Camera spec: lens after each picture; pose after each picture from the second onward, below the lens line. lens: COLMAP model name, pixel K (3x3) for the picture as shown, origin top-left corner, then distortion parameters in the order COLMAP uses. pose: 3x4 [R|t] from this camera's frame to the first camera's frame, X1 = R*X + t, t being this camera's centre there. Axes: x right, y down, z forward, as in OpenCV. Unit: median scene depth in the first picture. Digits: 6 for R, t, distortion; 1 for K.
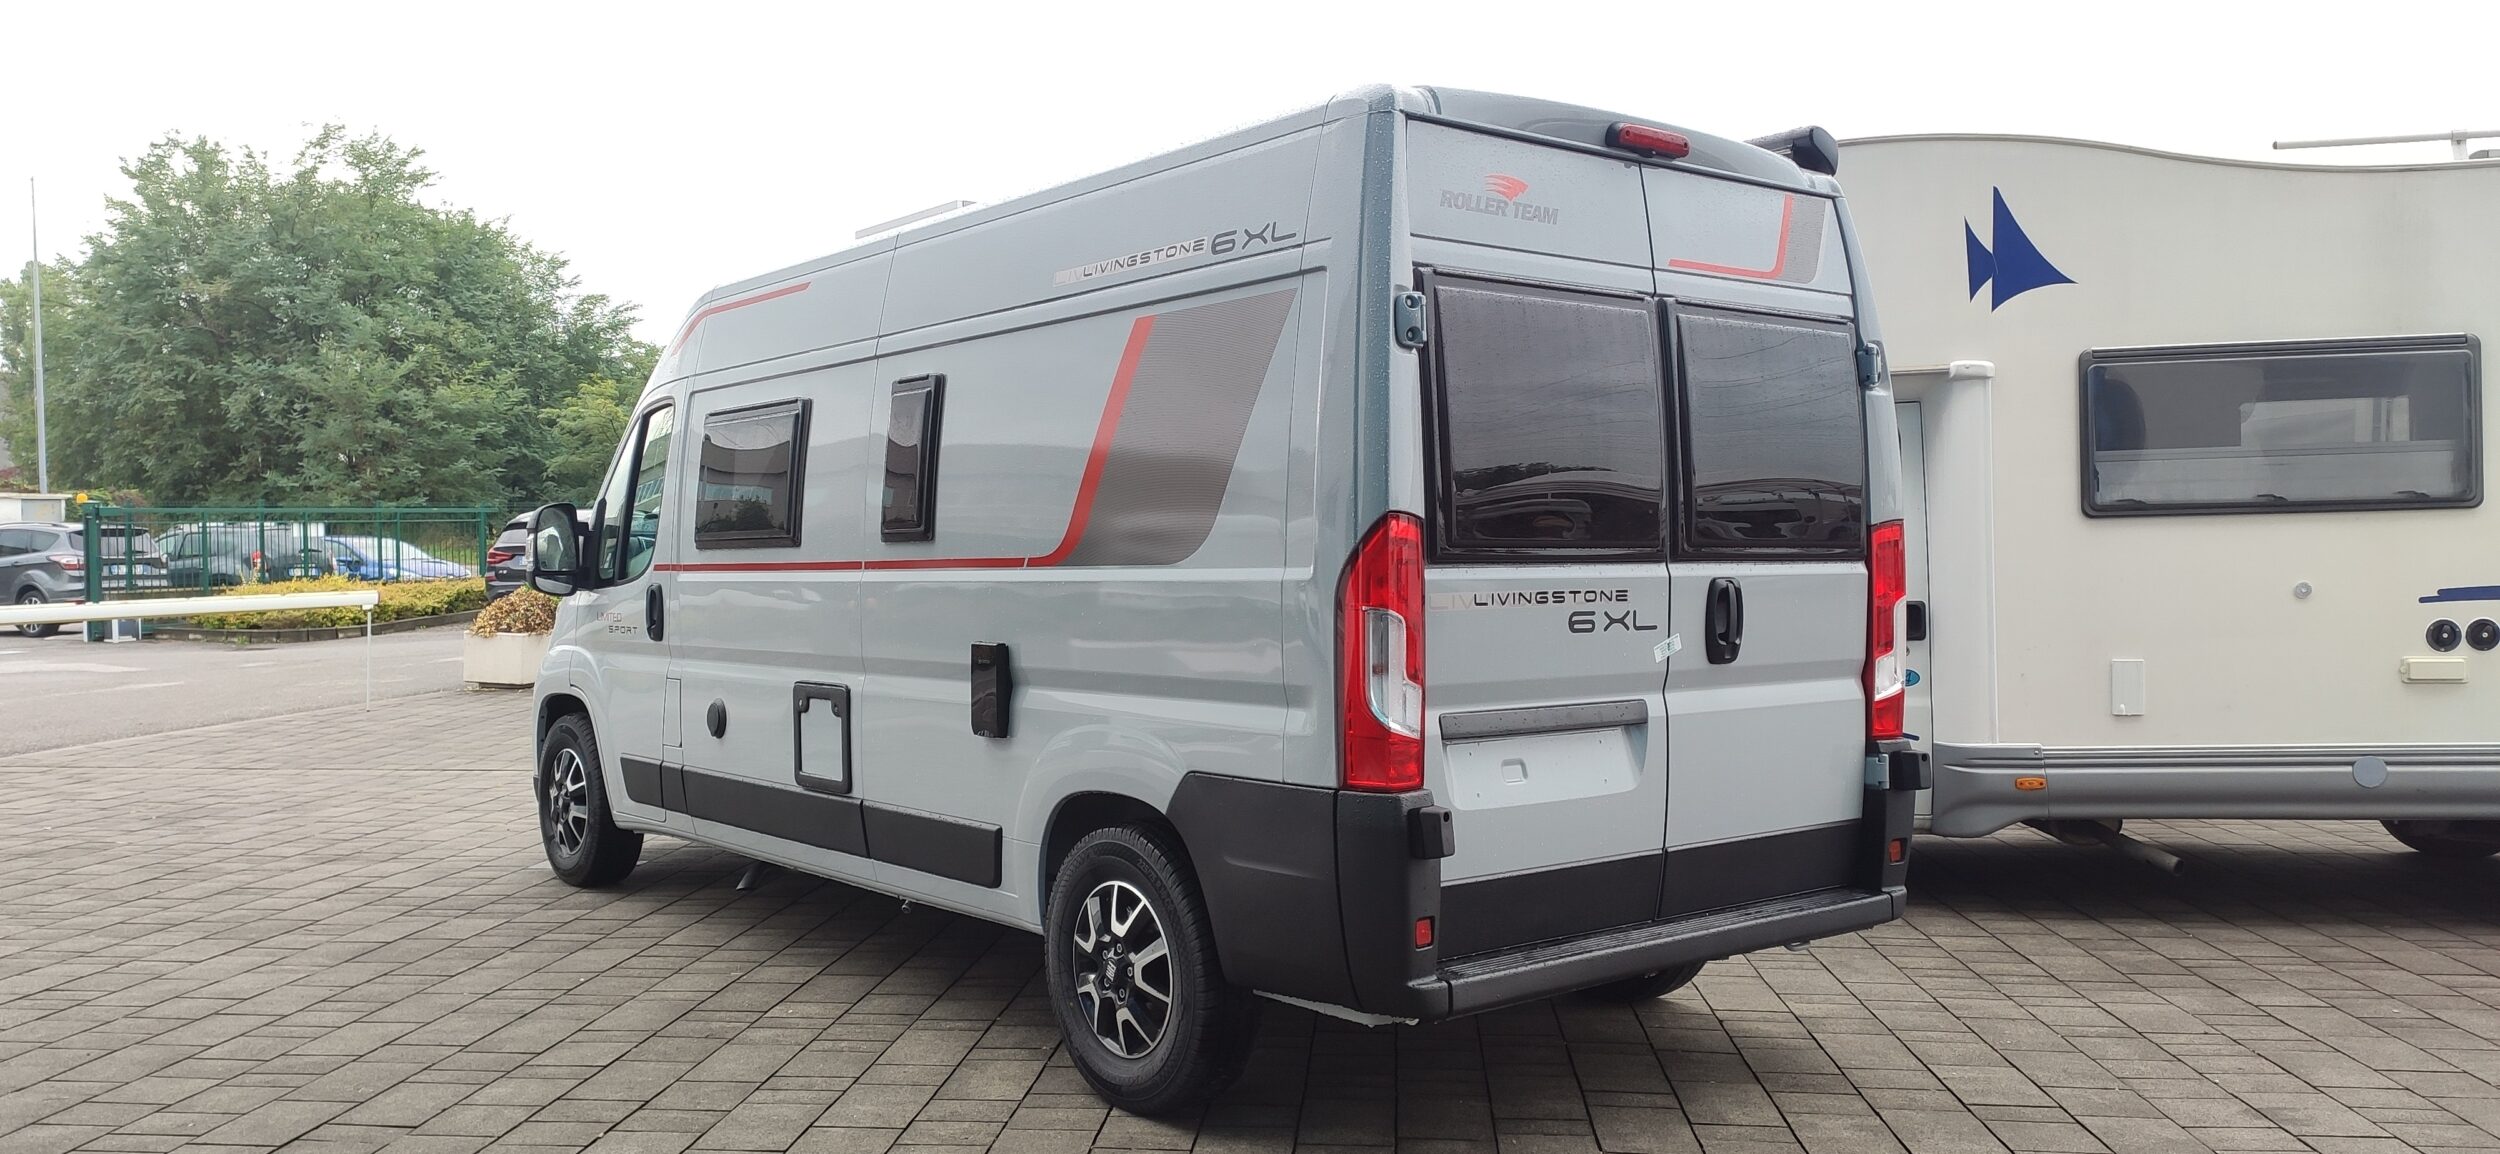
lens RADIAL K [[1893.4, 0, 1250.0], [0, 1893.4, 577.0], [0, 0, 1]] dist [0.007070, 0.002037]
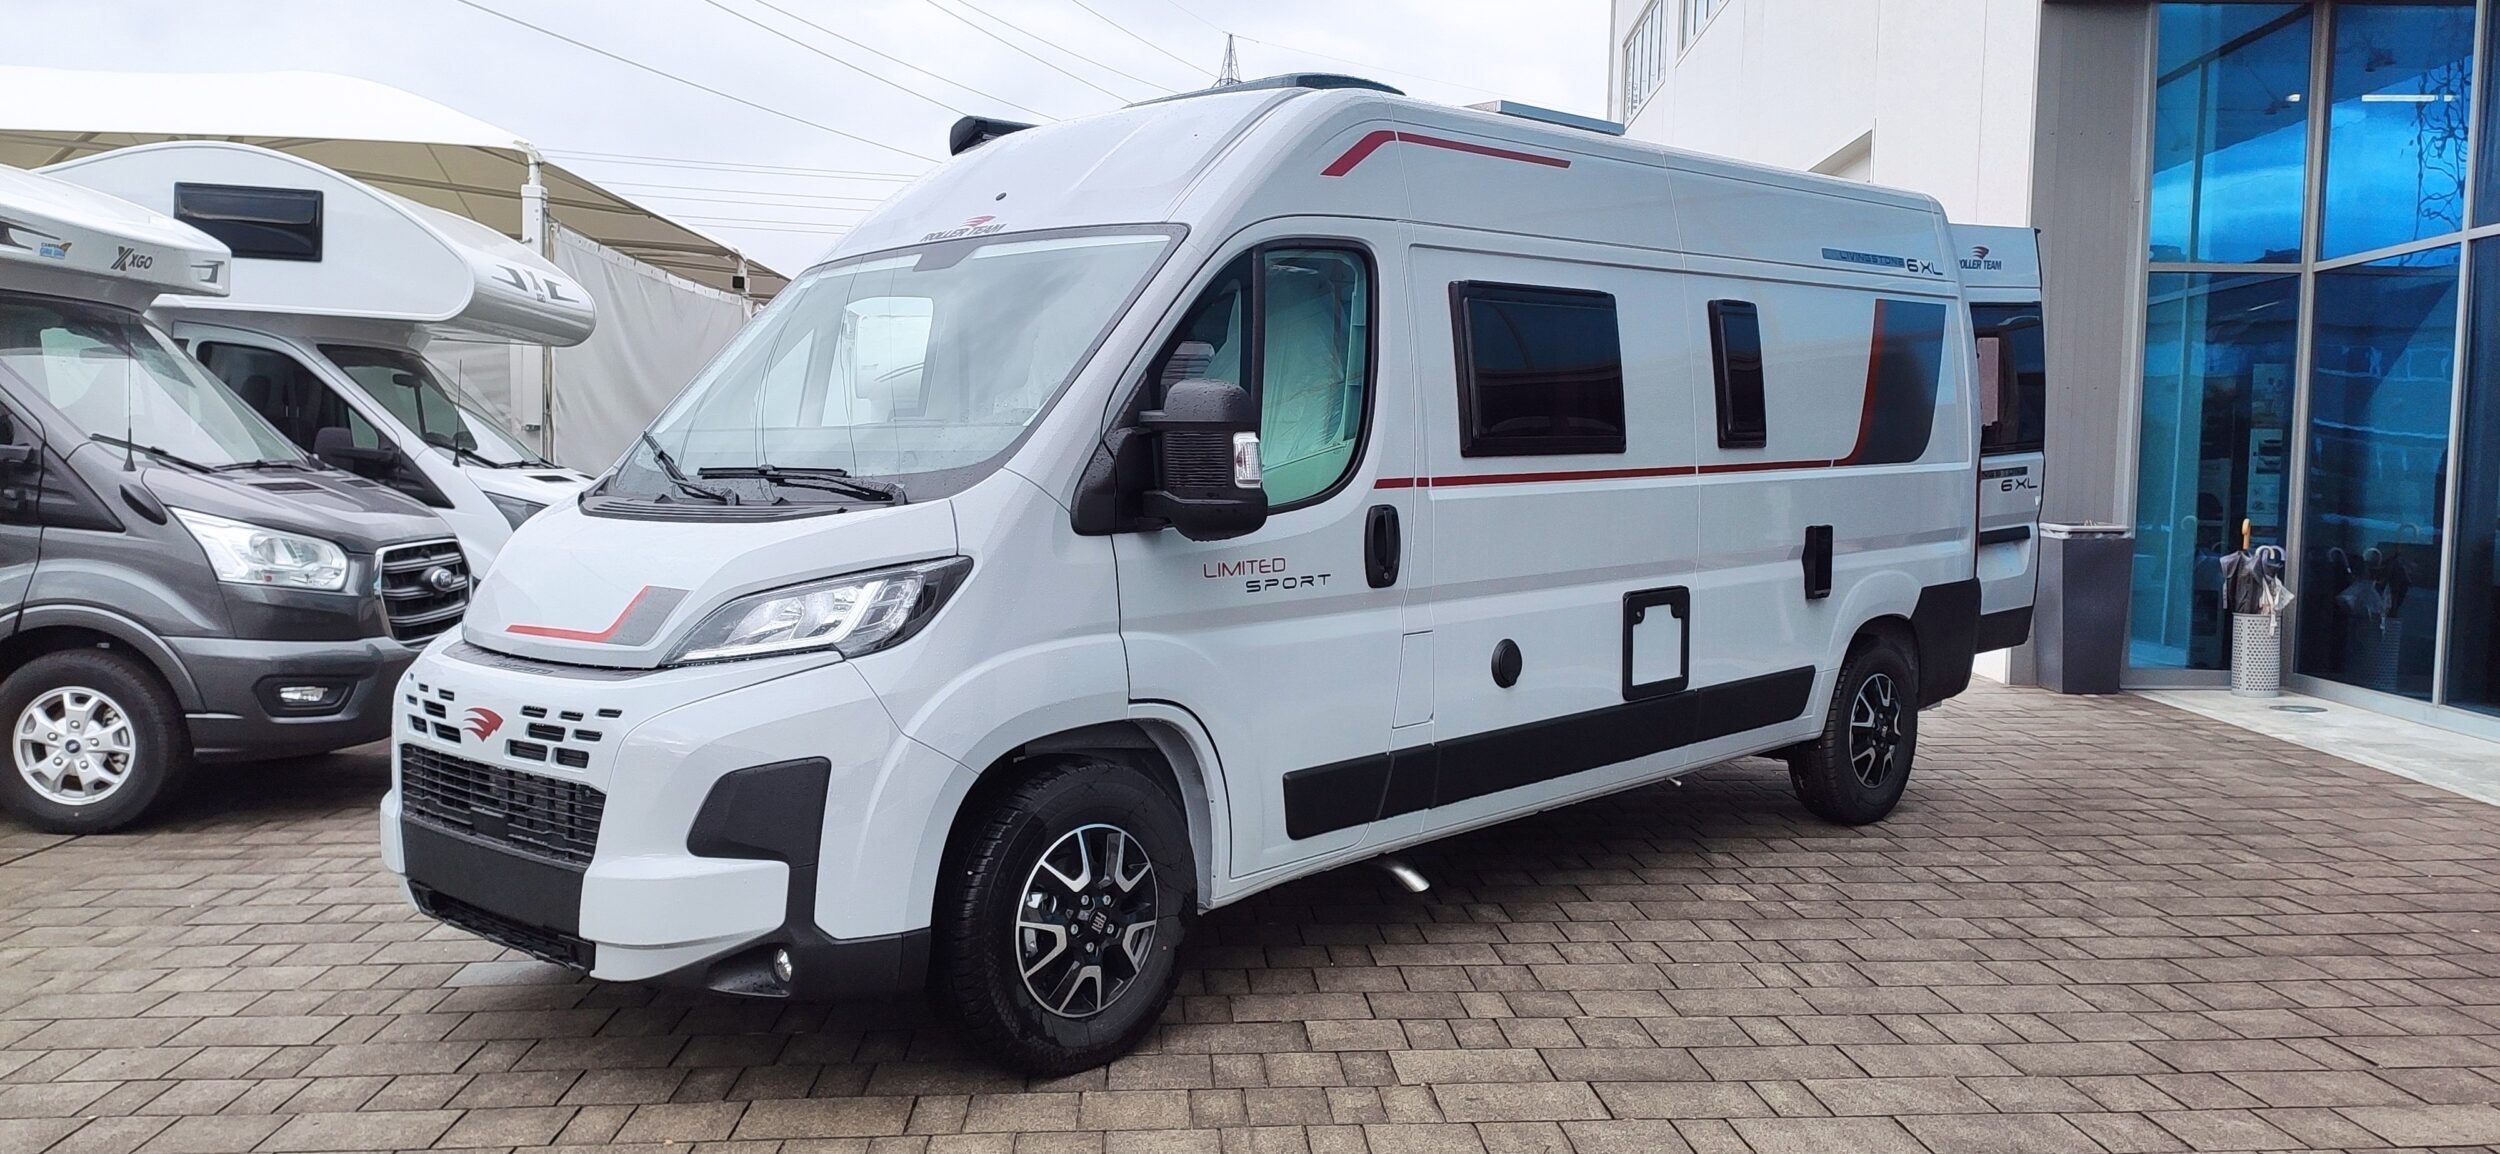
lens RADIAL K [[1893.4, 0, 1250.0], [0, 1893.4, 577.0], [0, 0, 1]] dist [0.007070, 0.002037]
pose [[-0.125108, -0.073210, 0.989438, -1.237064], [0.008992, 0.997149, 0.074917, -0.028192], [-0.992102, 0.018270, -0.124093, 1.388285]]
